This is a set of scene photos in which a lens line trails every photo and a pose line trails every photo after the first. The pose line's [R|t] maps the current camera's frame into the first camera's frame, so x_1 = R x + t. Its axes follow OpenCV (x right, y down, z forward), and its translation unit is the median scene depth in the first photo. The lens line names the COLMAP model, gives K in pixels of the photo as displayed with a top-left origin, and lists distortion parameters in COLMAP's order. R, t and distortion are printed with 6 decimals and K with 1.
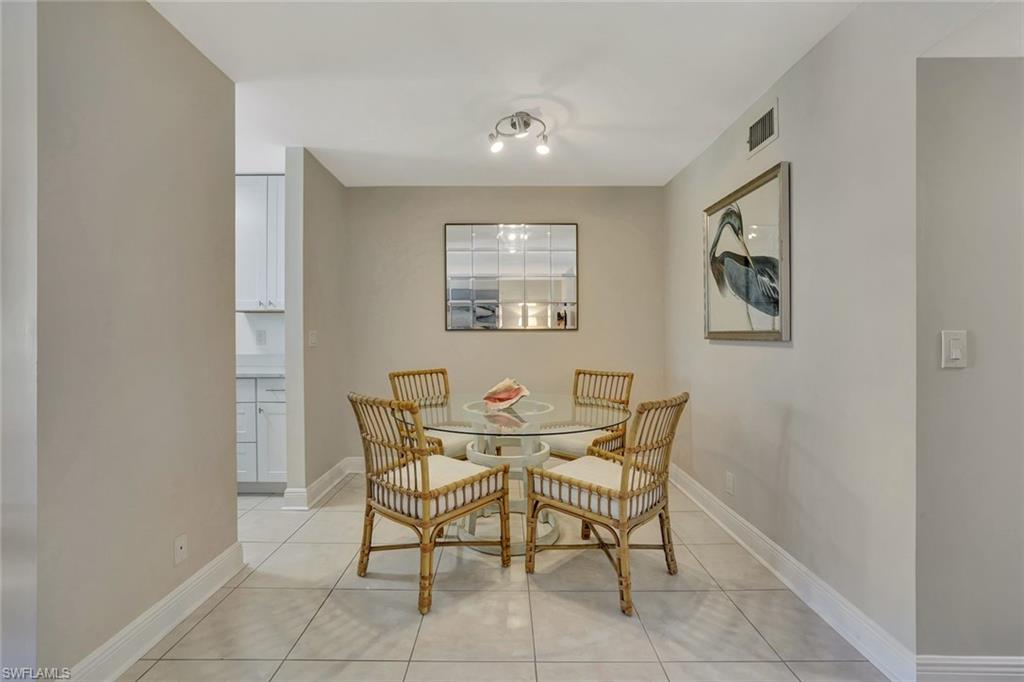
lens RADIAL K [[437.3, 0, 509.8], [0, 437.3, 339.7], [0, 0, 1]] dist [-0.031798, 0.000365]
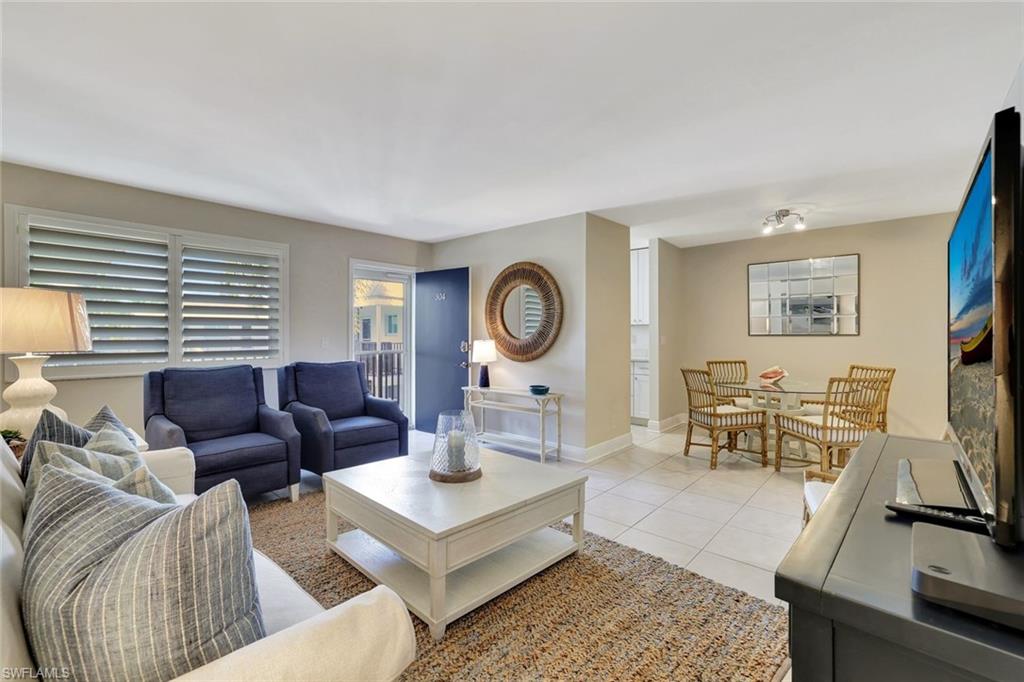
lens RADIAL K [[437.3, 0, 509.8], [0, 437.3, 339.7], [0, 0, 1]] dist [-0.031798, 0.000365]
pose [[0.727971, 0.006116, -0.685581, 0.411603], [-0.003272, 0.999980, 0.005445, -0.018447], [0.685600, -0.001721, 0.727976, -0.965732]]
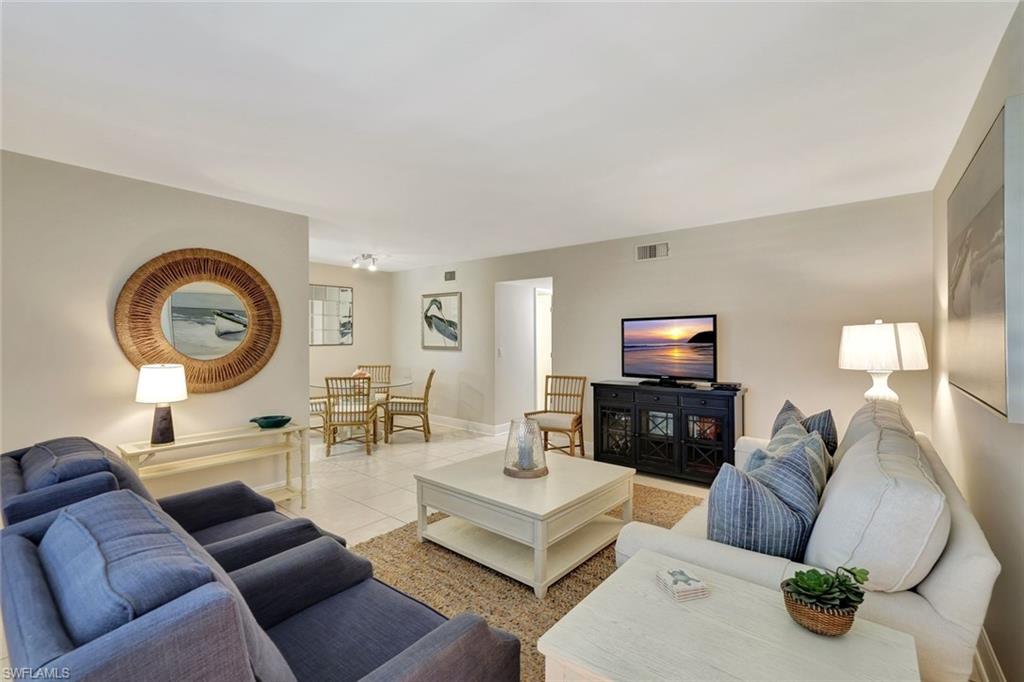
lens RADIAL K [[437.3, 0, 509.8], [0, 437.3, 339.7], [0, 0, 1]] dist [-0.031798, 0.000365]
pose [[0.630155, -0.006400, 0.776443, -1.335923], [0.002416, 0.999977, 0.006282, -0.078517], [-0.776465, -0.002083, 0.630157, -1.066825]]
